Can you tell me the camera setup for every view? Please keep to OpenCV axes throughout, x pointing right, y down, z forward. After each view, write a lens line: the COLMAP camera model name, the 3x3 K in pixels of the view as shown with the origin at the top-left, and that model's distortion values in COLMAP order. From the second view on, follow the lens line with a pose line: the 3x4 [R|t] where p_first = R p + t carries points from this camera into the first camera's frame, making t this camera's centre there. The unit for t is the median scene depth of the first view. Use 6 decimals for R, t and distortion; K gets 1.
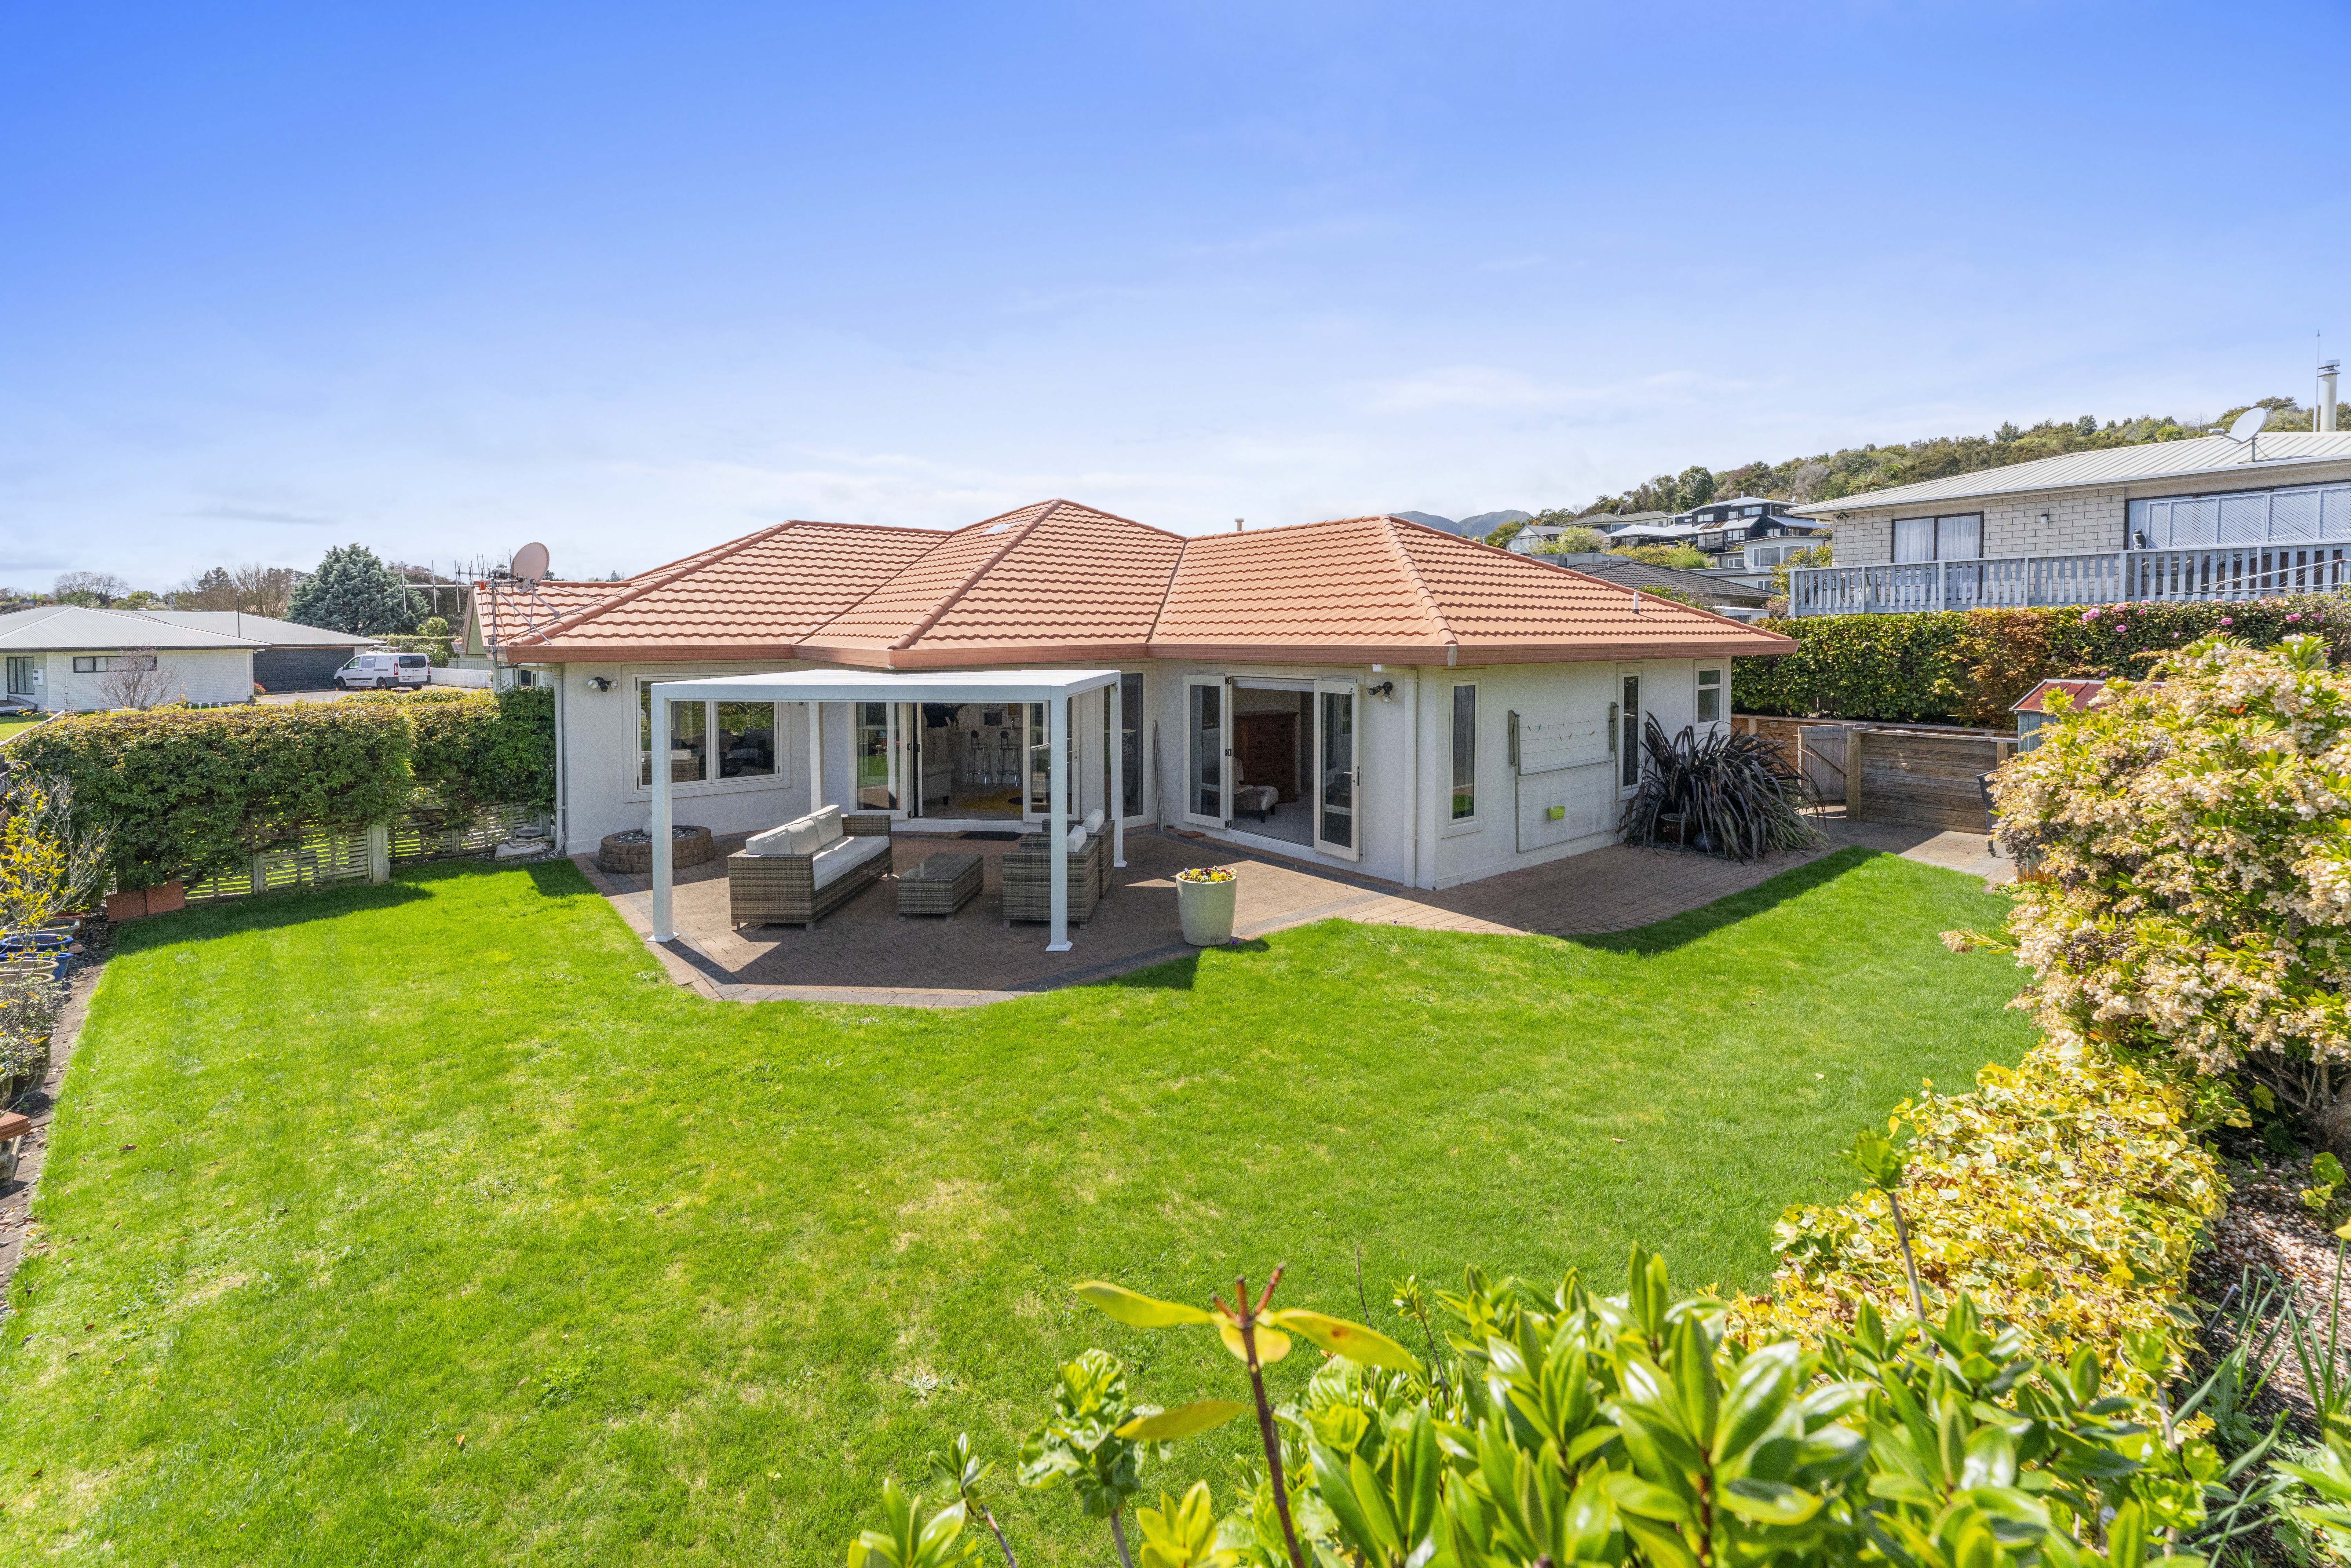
lens RADIAL K [[955.5, 0, 1175.5], [0, 955.5, 784.0], [0, 0, 1]] dist [0.000800, 0.000250]
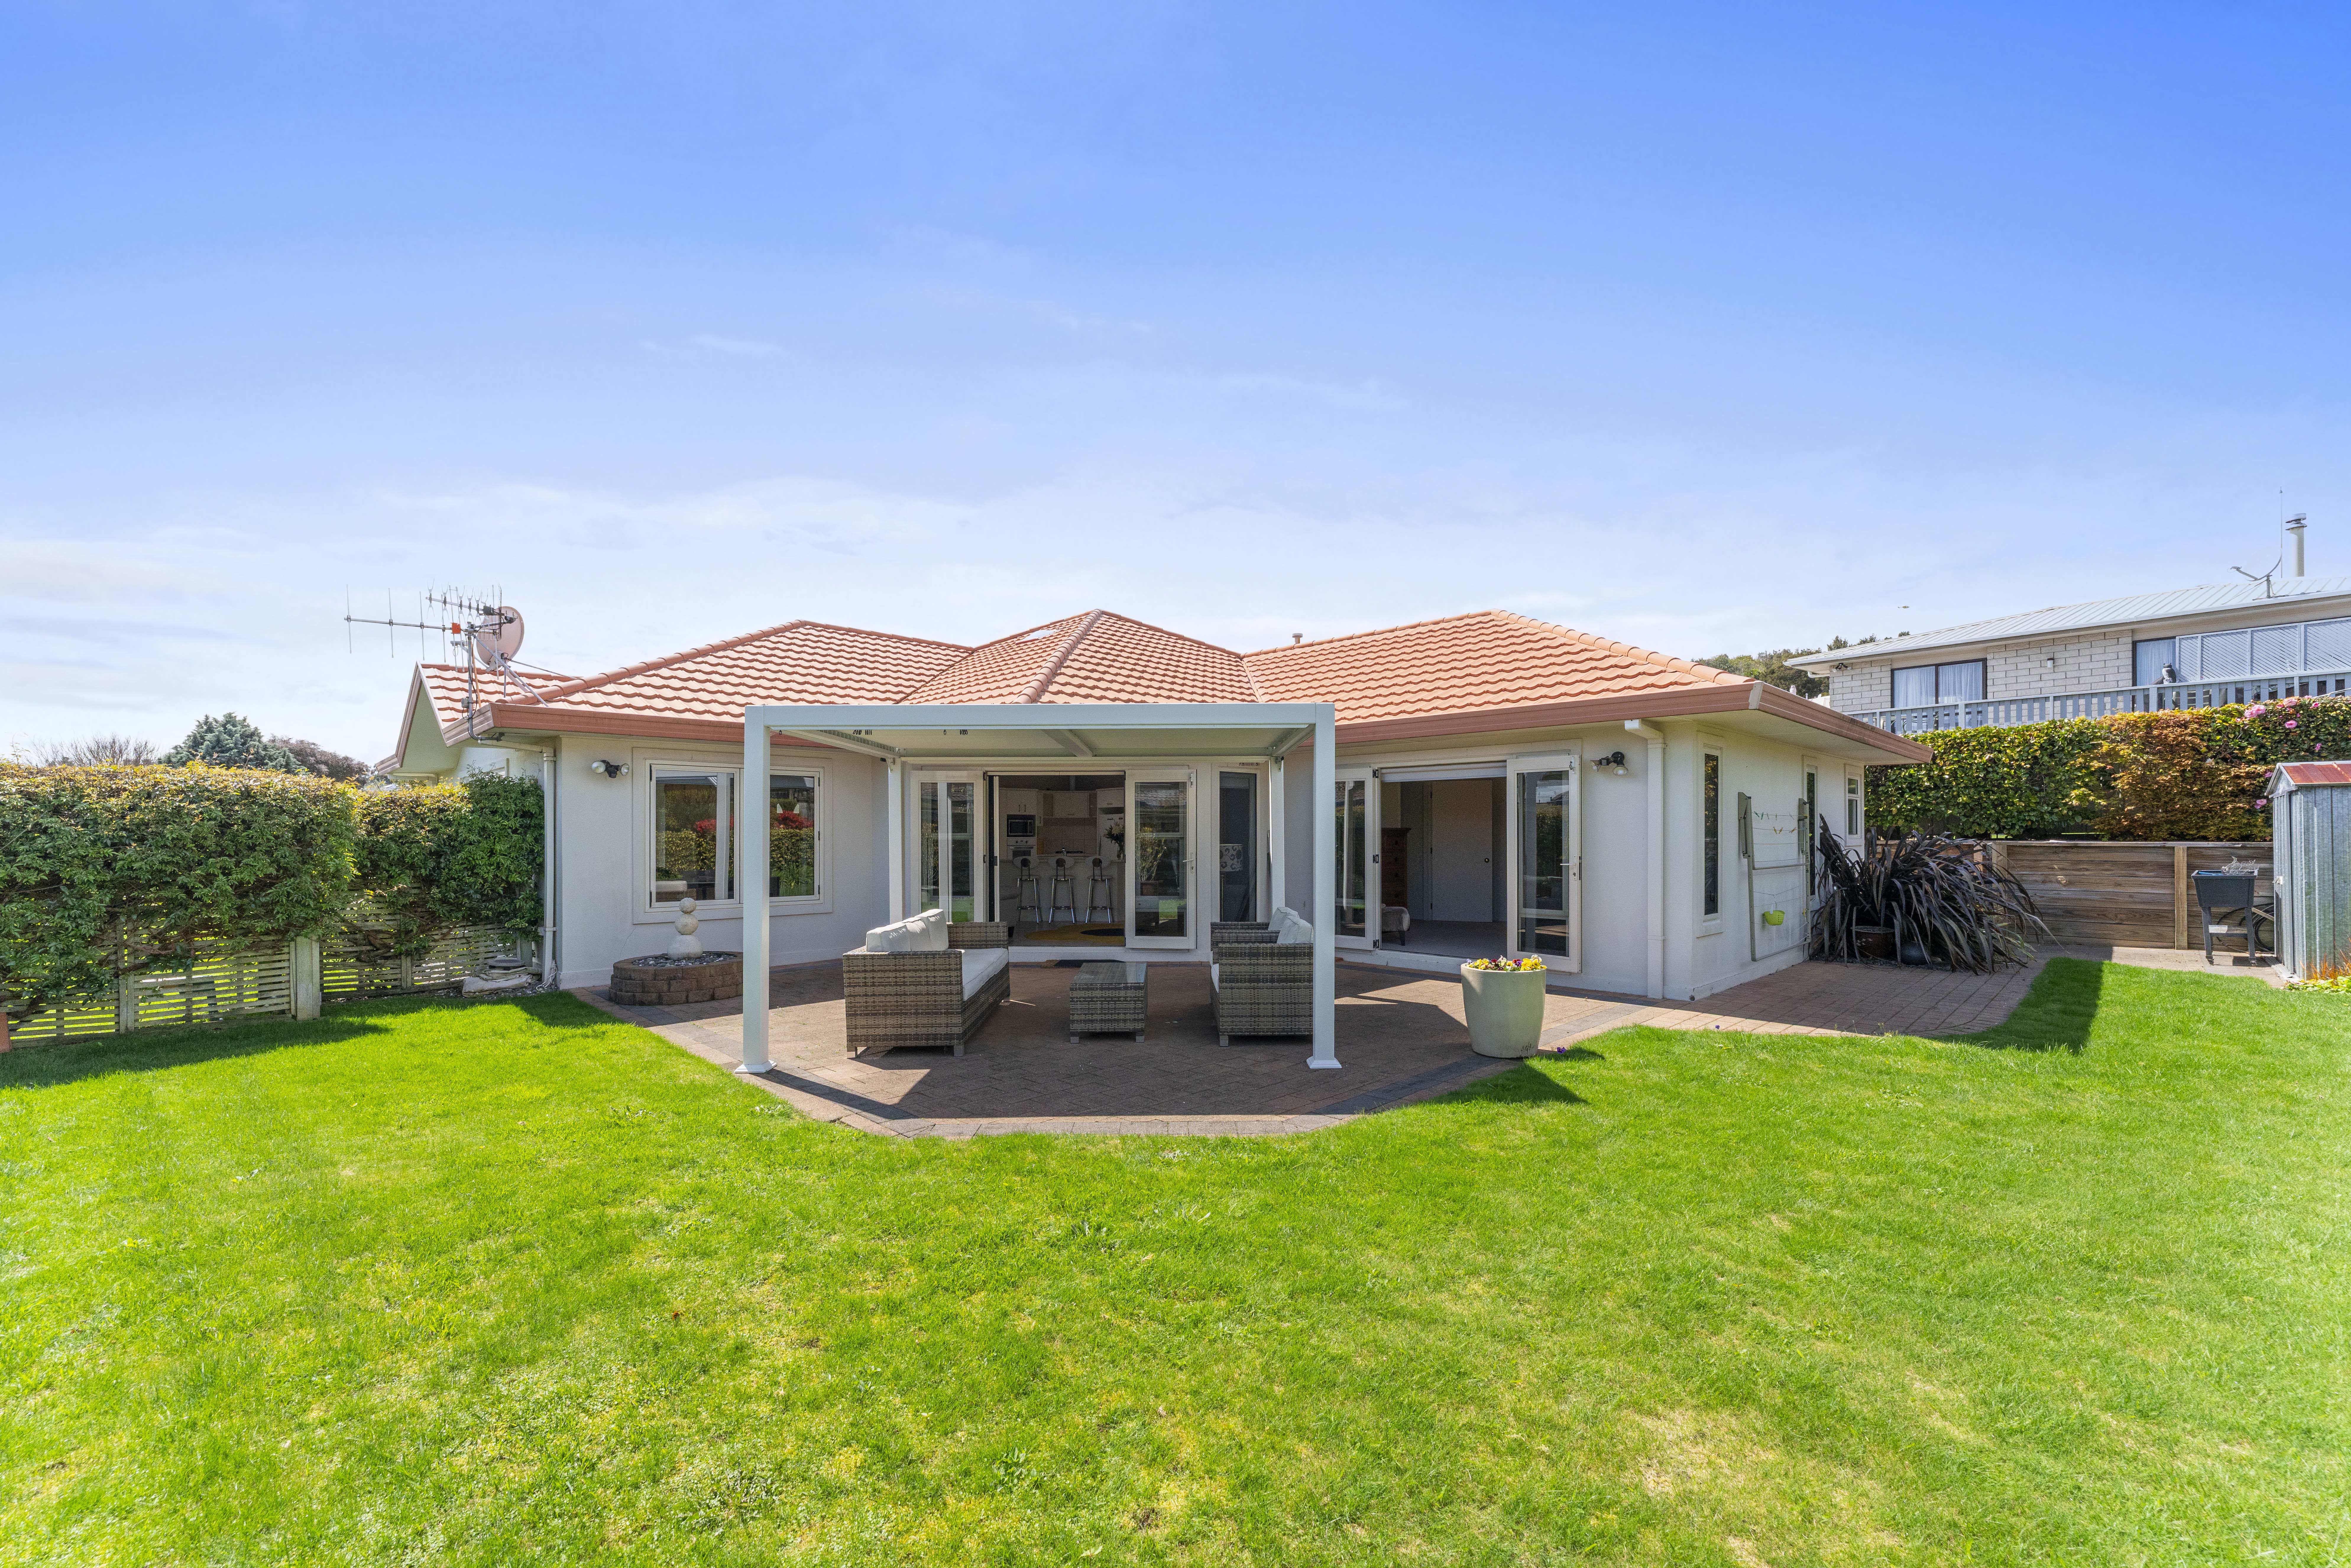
lens RADIAL K [[944.7, 0, 1176.2], [0, 944.7, 932.4], [0, 0, 1]] dist [-0.001790, 0.000301]
pose [[0.996295, -0.014544, 0.084759, -0.257186], [0.018350, 0.998850, -0.044293, 0.087698], [-0.084018, 0.045684, 0.995417, 0.251727]]
